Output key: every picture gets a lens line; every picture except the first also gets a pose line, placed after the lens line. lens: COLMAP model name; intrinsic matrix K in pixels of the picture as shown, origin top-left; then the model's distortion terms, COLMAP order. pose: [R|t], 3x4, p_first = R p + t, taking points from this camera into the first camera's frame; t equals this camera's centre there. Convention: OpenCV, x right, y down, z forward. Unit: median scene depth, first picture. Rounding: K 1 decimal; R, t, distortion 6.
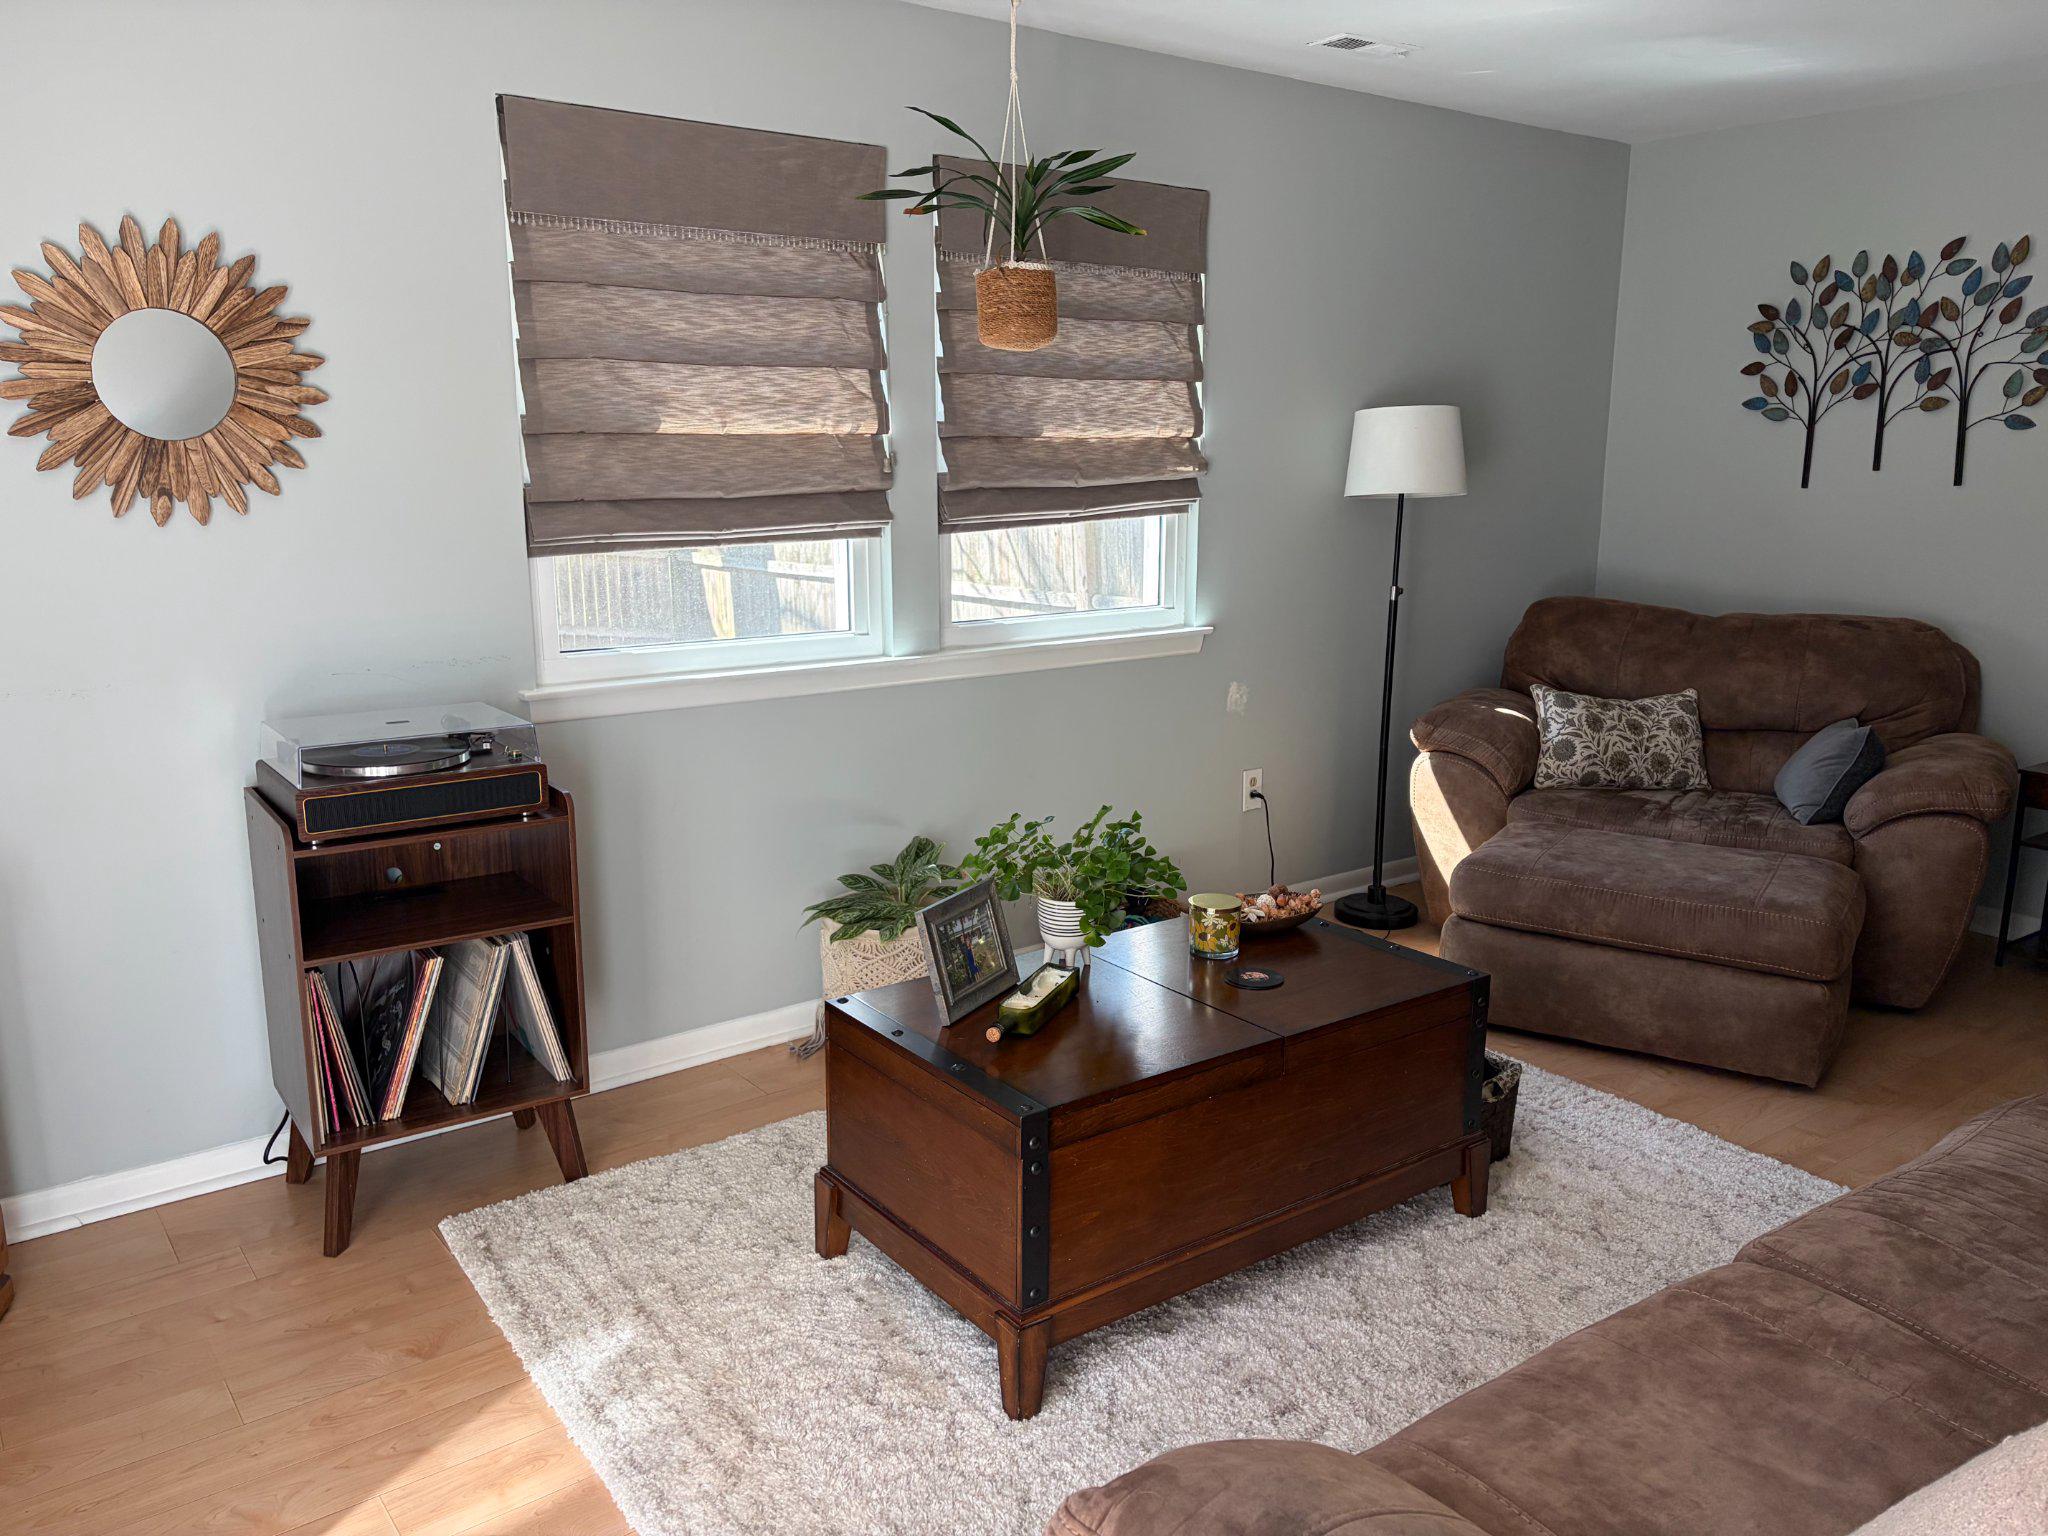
lens RADIAL K [[1460.3, 0, 1020.9], [0, 1460.3, 761.7], [0, 0, 1]] dist [0.073393, -0.081800]
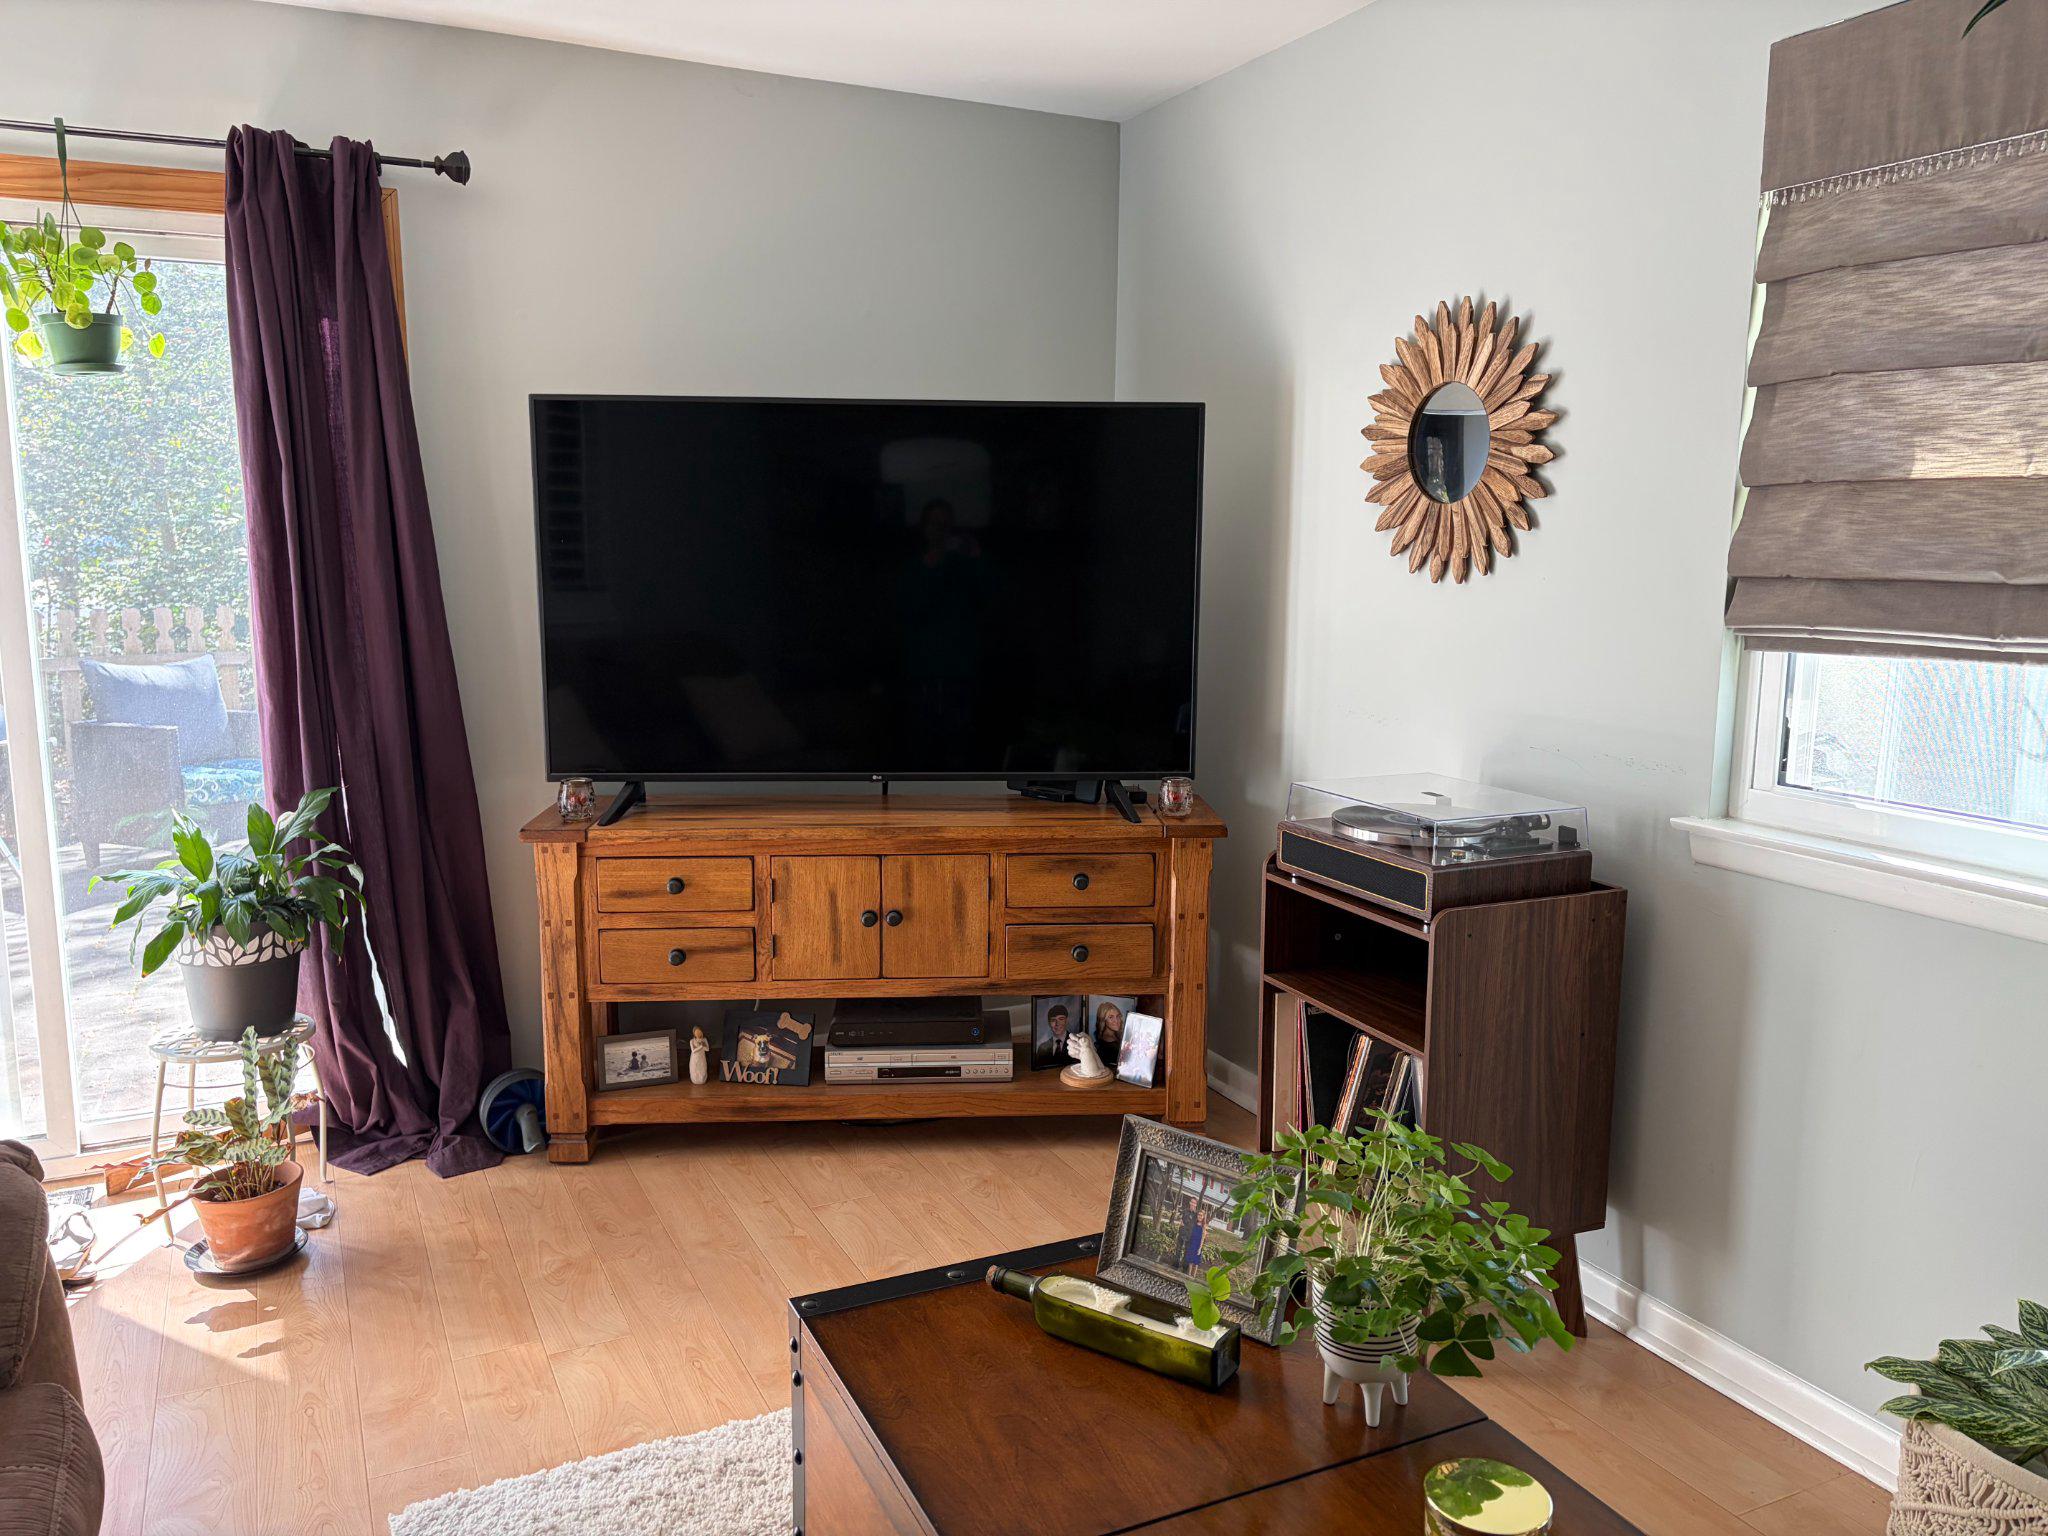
lens RADIAL K [[1463.9, 0, 963.1], [0, 1463.9, 763.3], [0, 0, 1]] dist [0.086081, -0.083281]
pose [[-0.165528, 0.162861, -0.972665, 0.482055], [-0.201919, 0.959780, 0.195066, -0.150739], [0.965313, 0.228688, -0.125986, 0.724890]]
